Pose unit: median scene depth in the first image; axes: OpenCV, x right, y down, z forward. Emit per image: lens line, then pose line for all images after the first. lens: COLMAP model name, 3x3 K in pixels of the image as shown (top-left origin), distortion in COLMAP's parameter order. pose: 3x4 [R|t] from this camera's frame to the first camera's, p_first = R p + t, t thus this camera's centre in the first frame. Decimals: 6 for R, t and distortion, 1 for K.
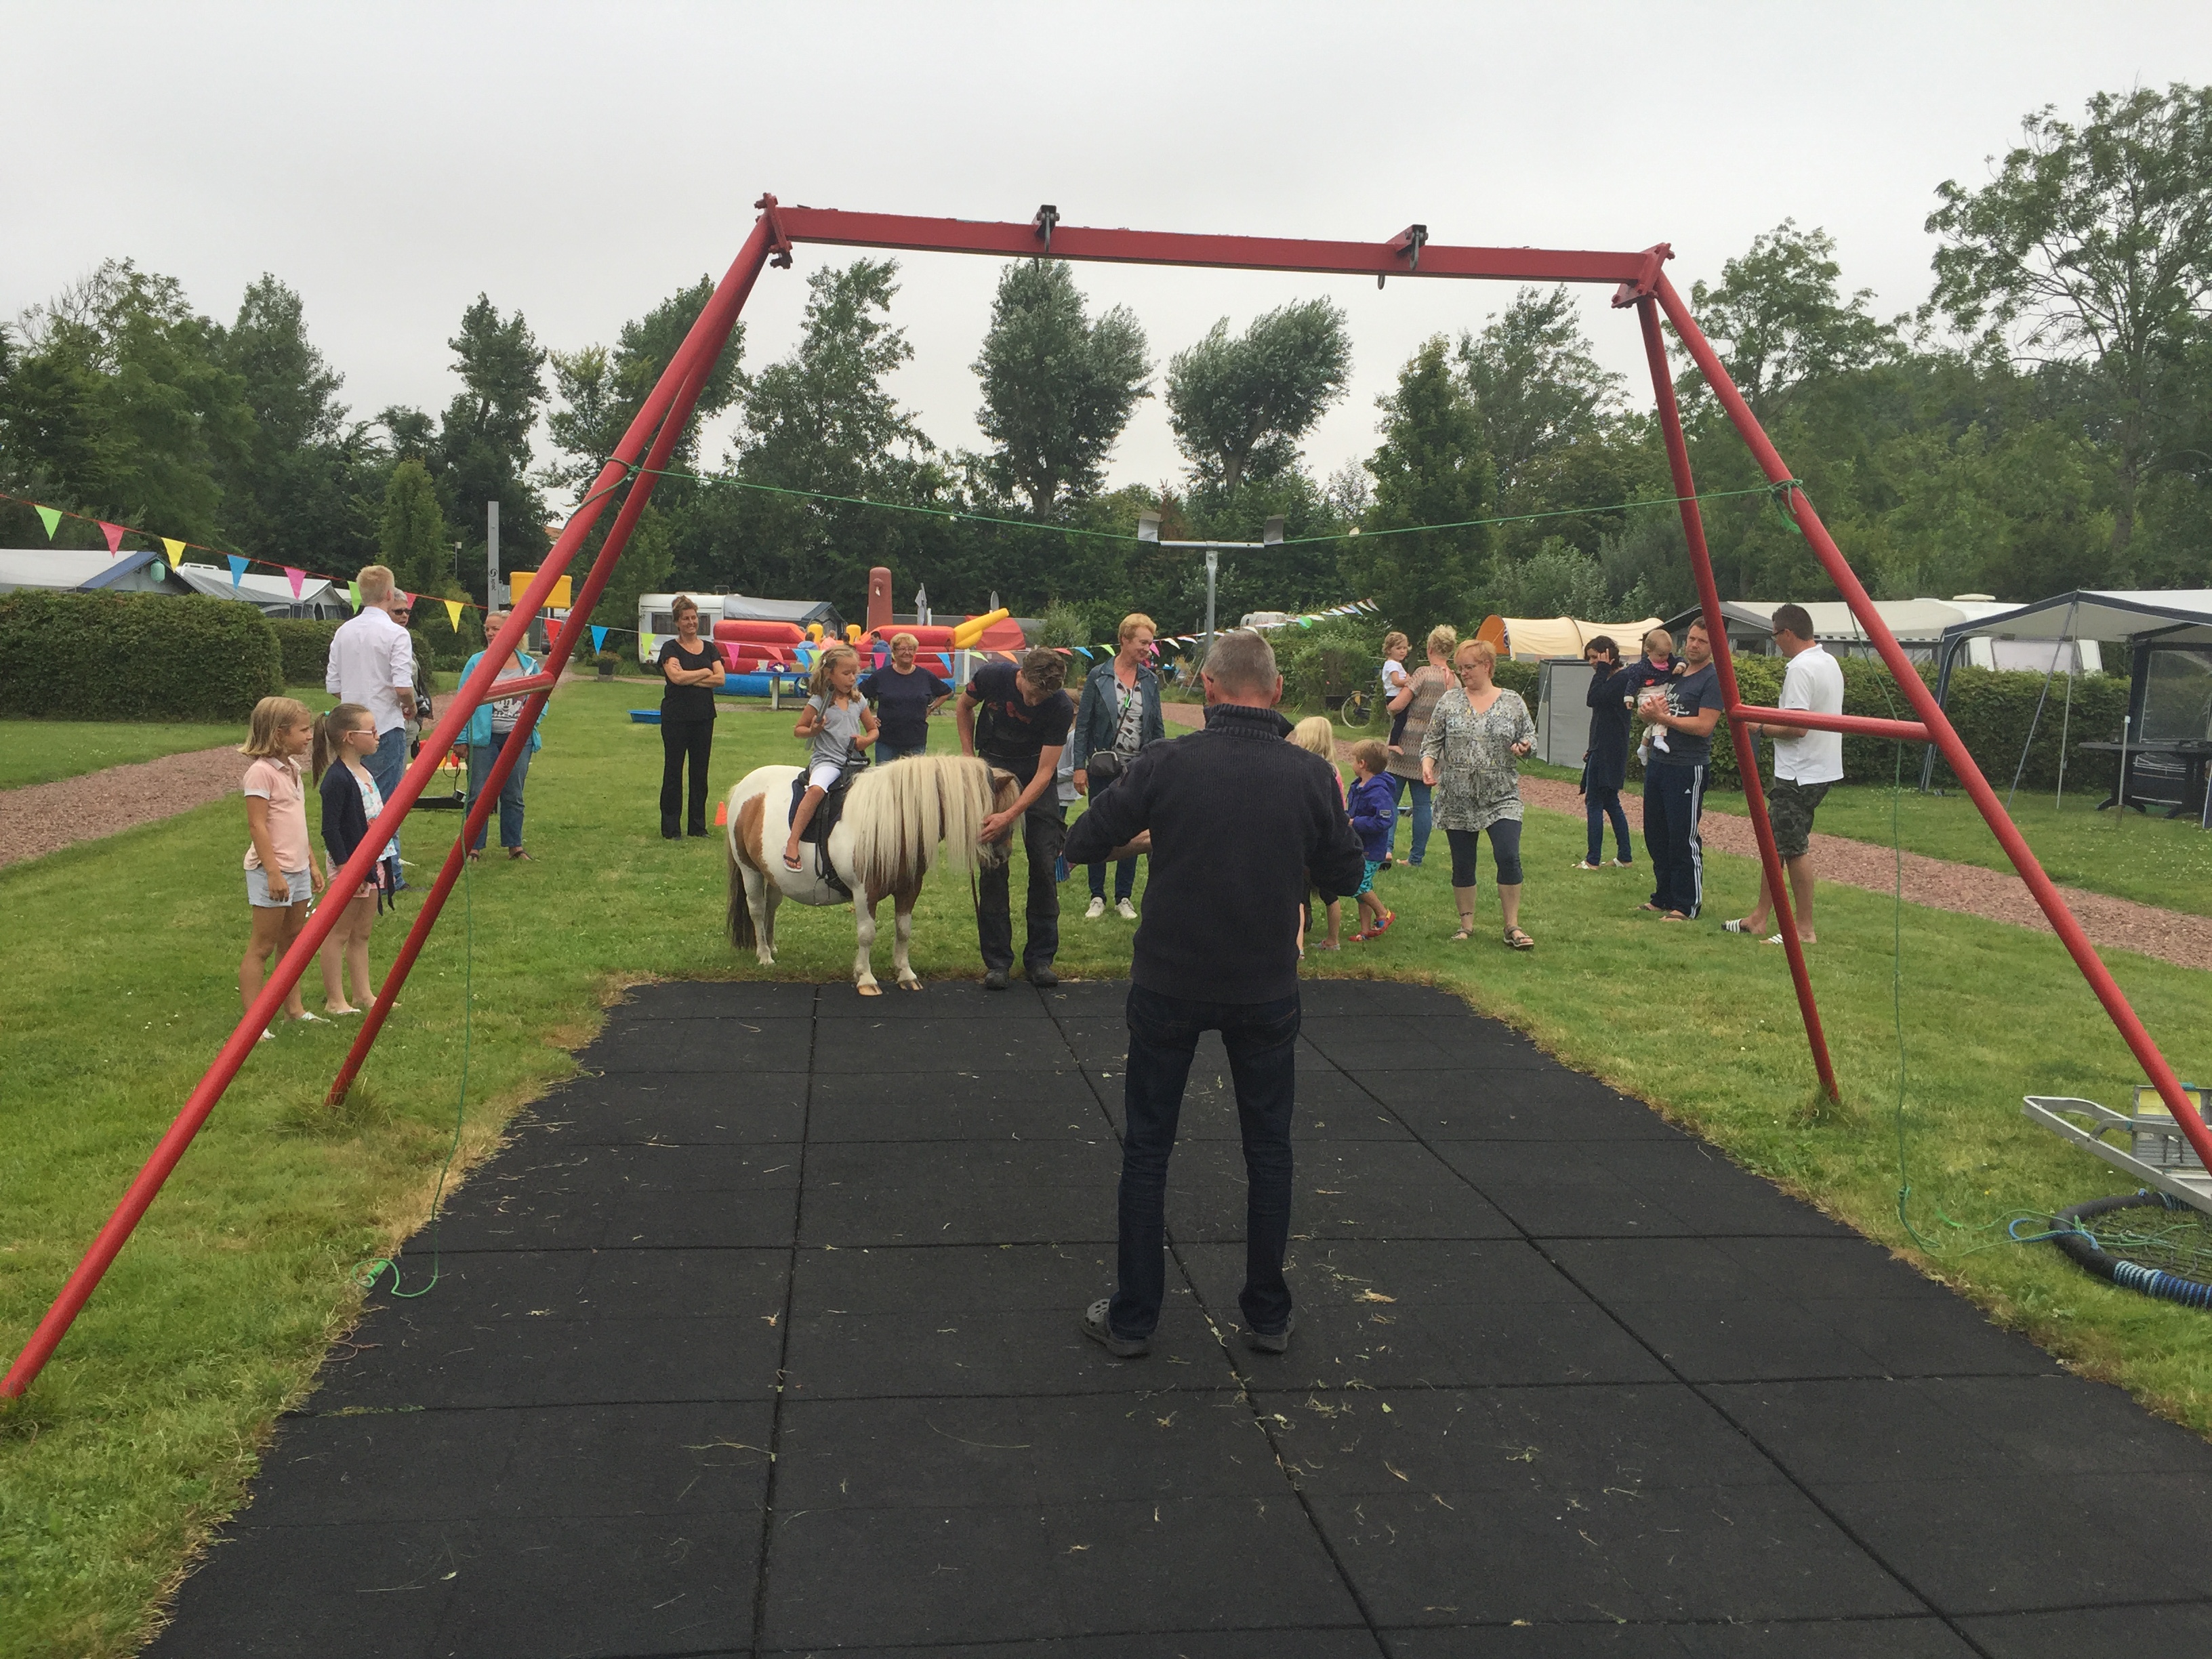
lens RADIAL K [[1855.5, 0, 1105.9], [0, 1855.5, 801.2], [0, 0, 1]] dist [0.097417, -0.122763]
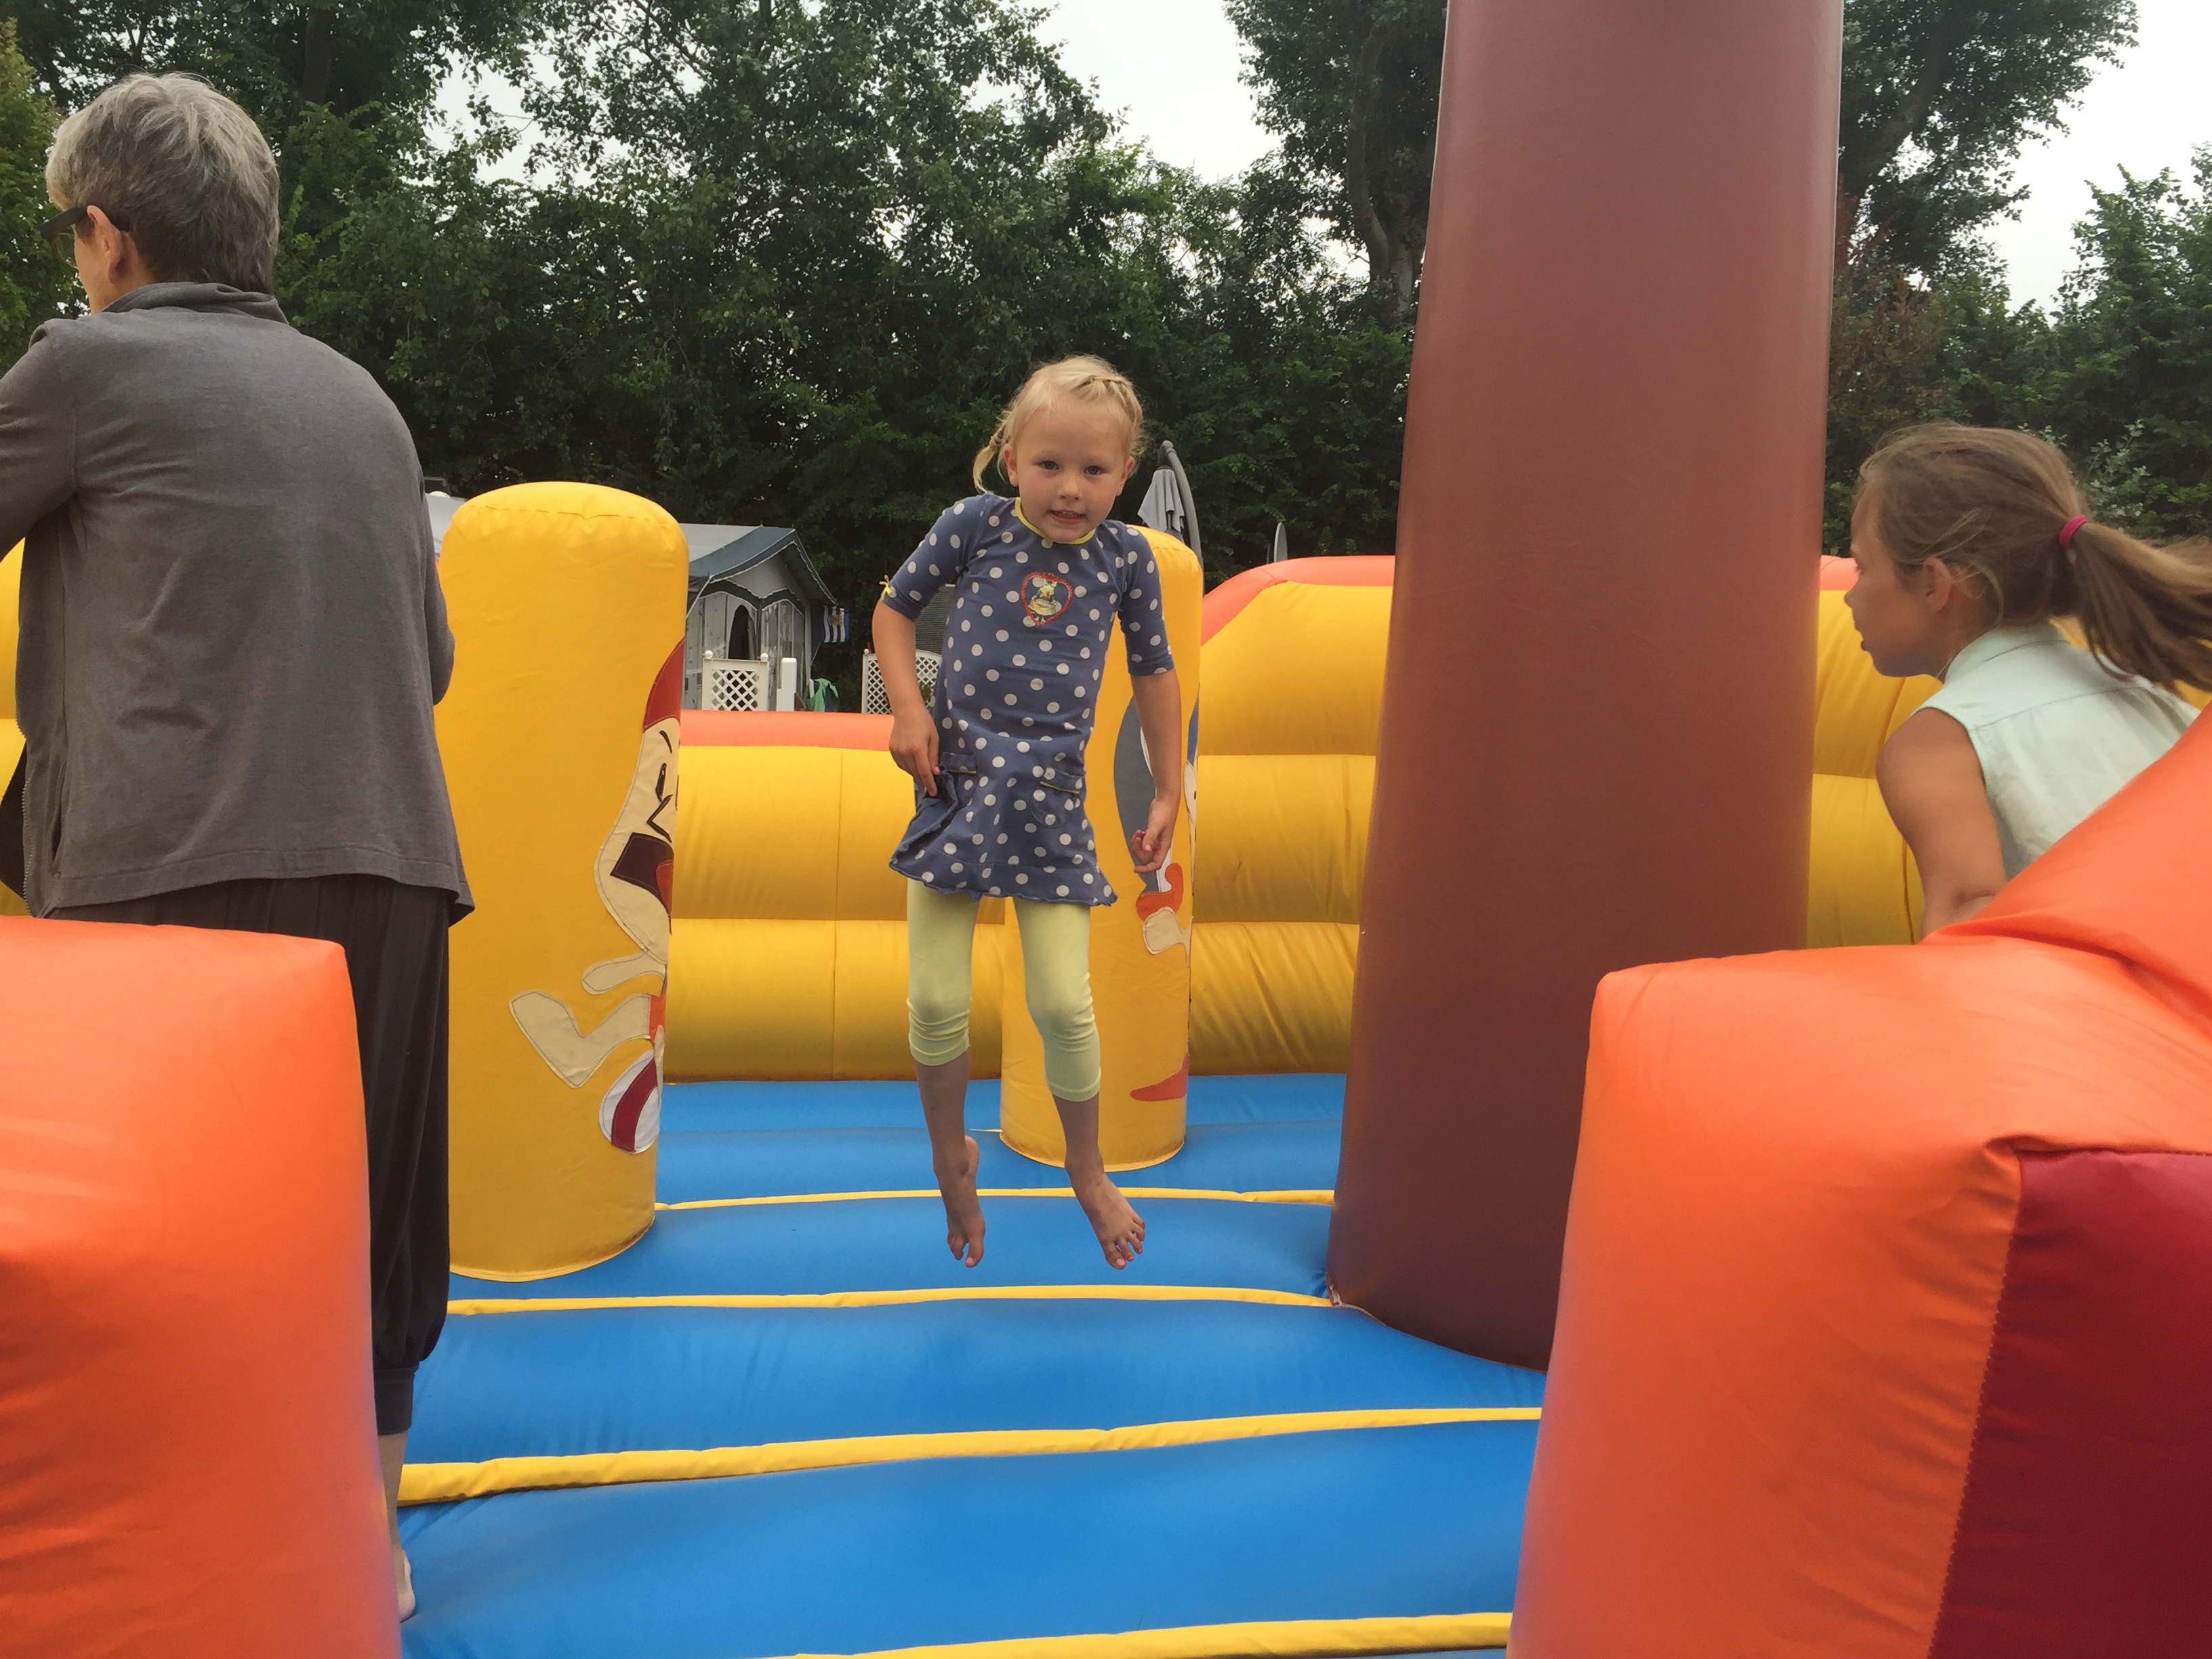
lens RADIAL K [[1859.4, 0, 1106.0], [0, 1859.4, 829.5], [0, 0, 1]] dist [0.079350, -0.122431]
pose [[0.999757, 0.009289, 0.019980, -0.095607], [-0.009441, 0.999927, 0.007488, -0.058616], [-0.019909, -0.007675, 0.999772, 0.649794]]
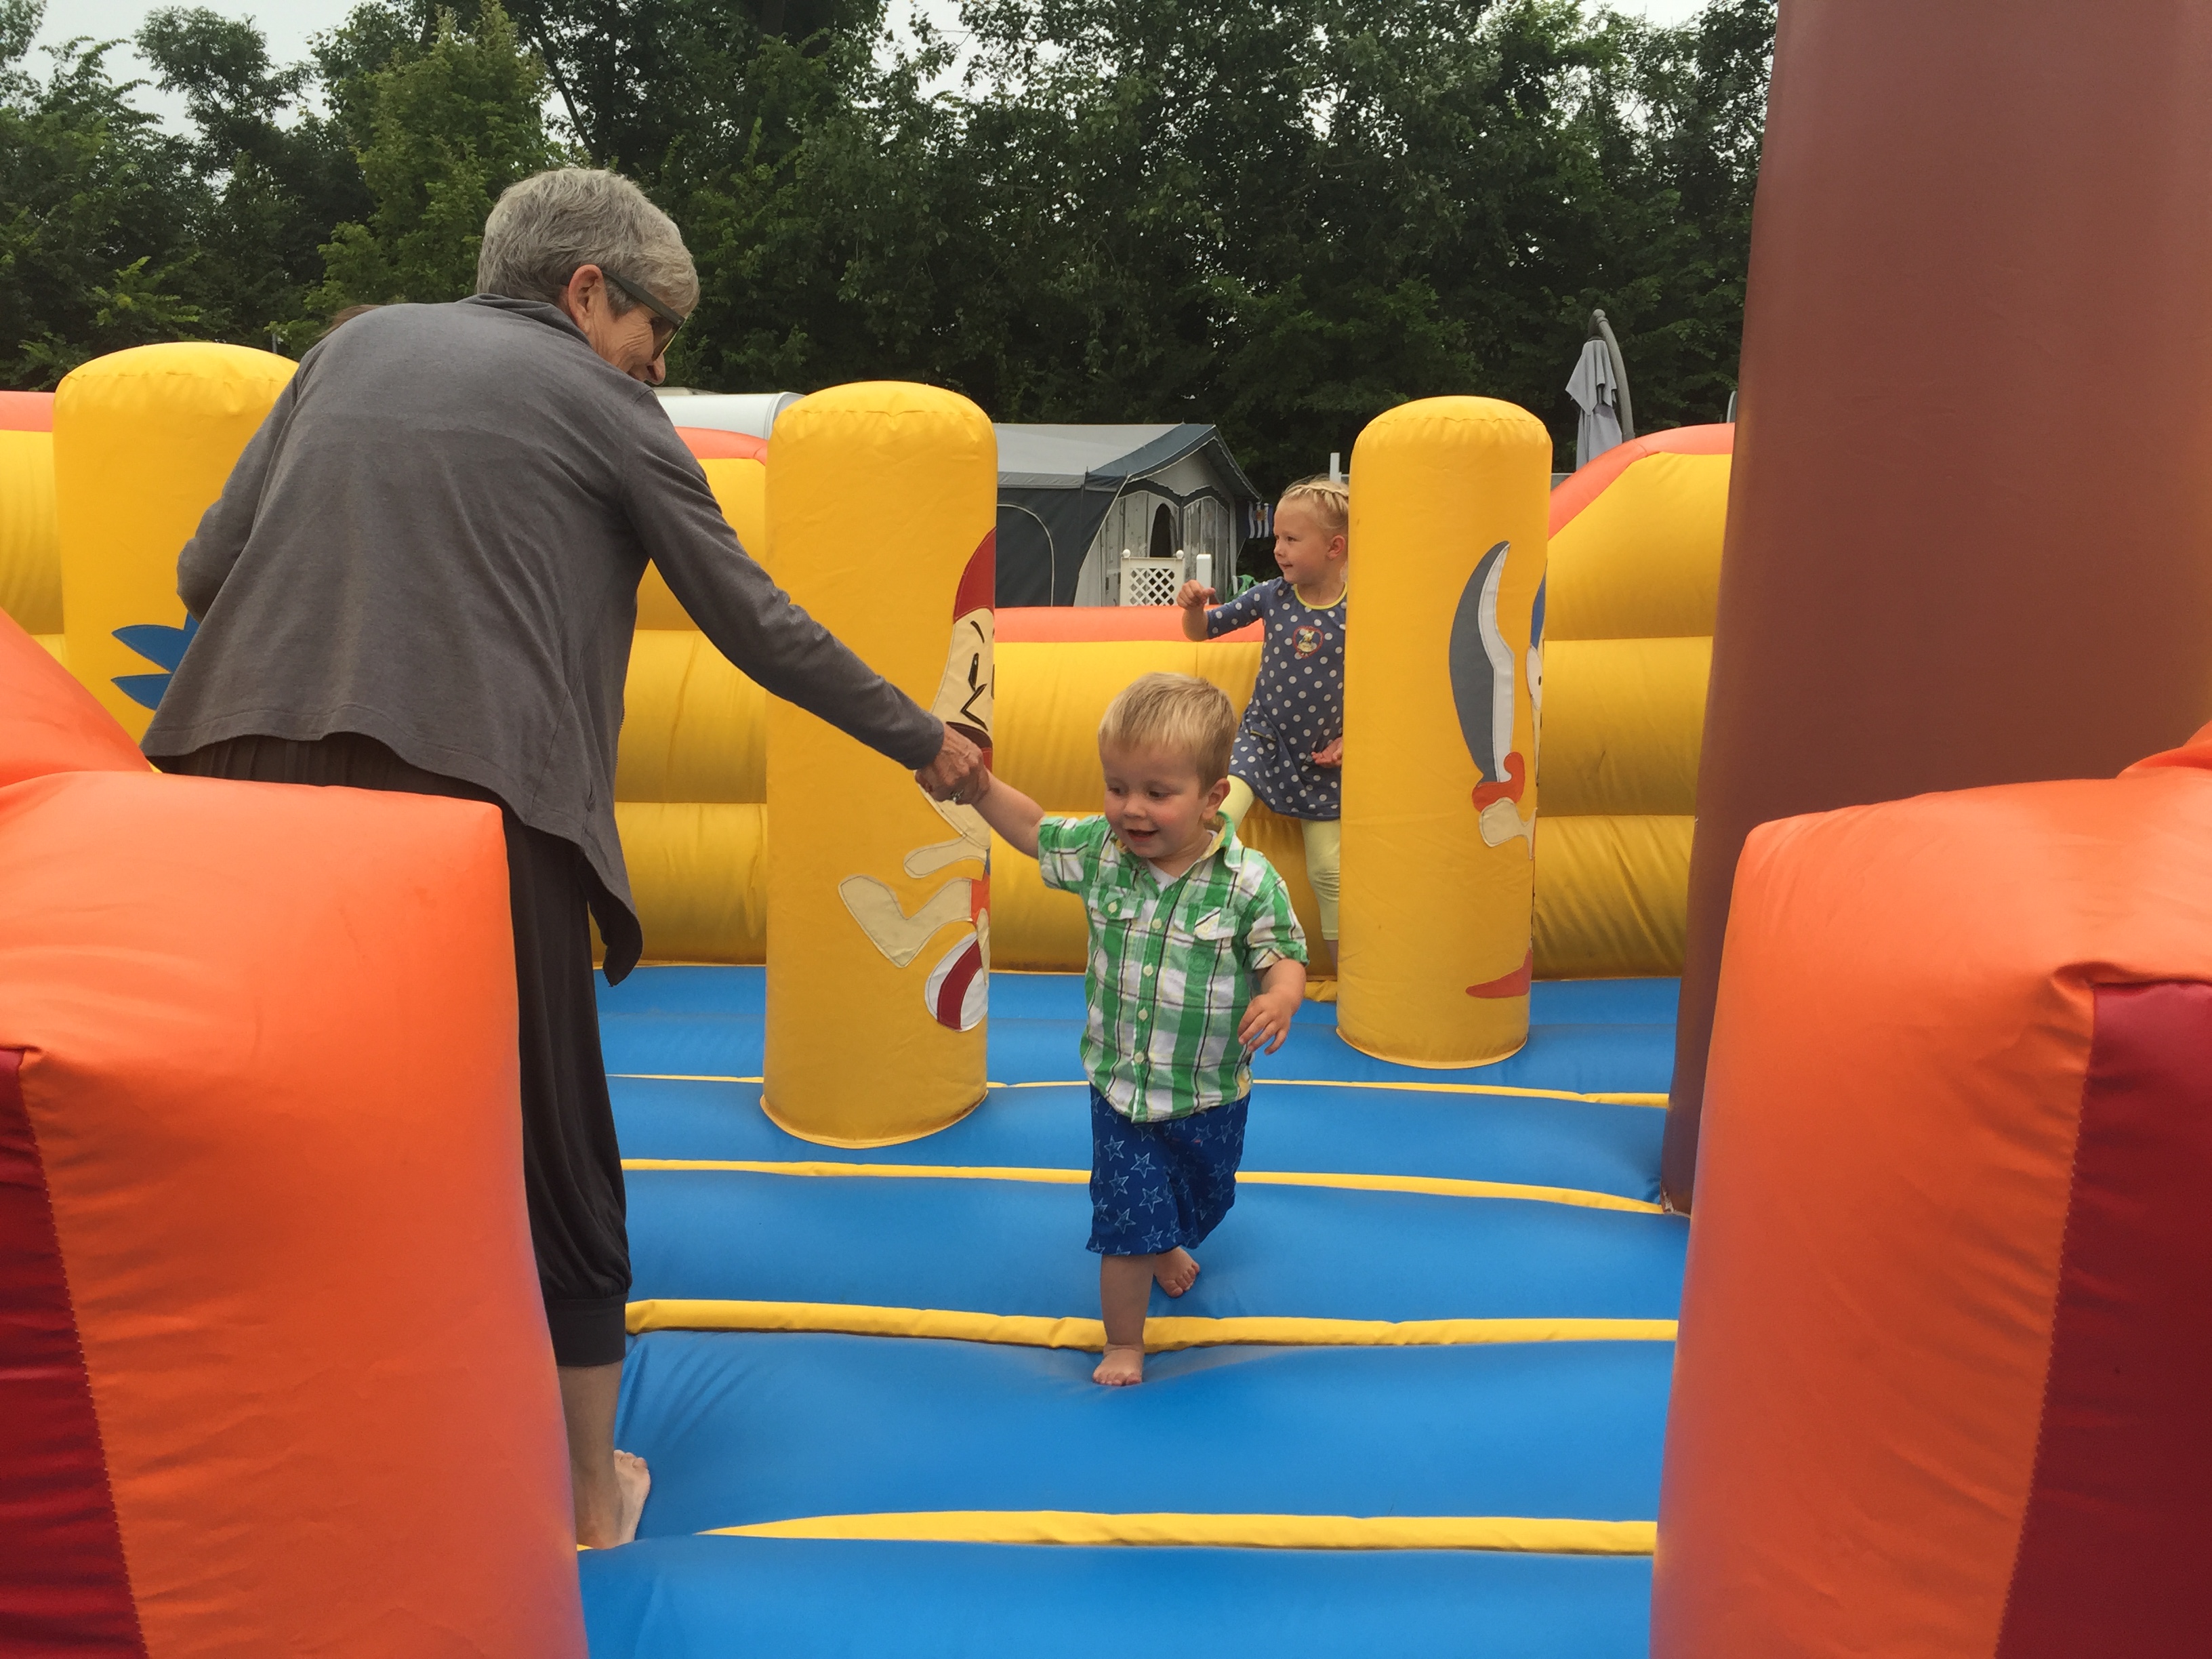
lens RADIAL K [[1856.2, 0, 1106.0], [0, 1856.2, 829.5], [0, 0, 1]] dist [0.081657, -0.112323]
pose [[0.976607, 0.012721, -0.214657, -0.092648], [0.001161, 0.997922, 0.064420, -0.058487], [0.215030, -0.063162, 0.974563, 0.650288]]
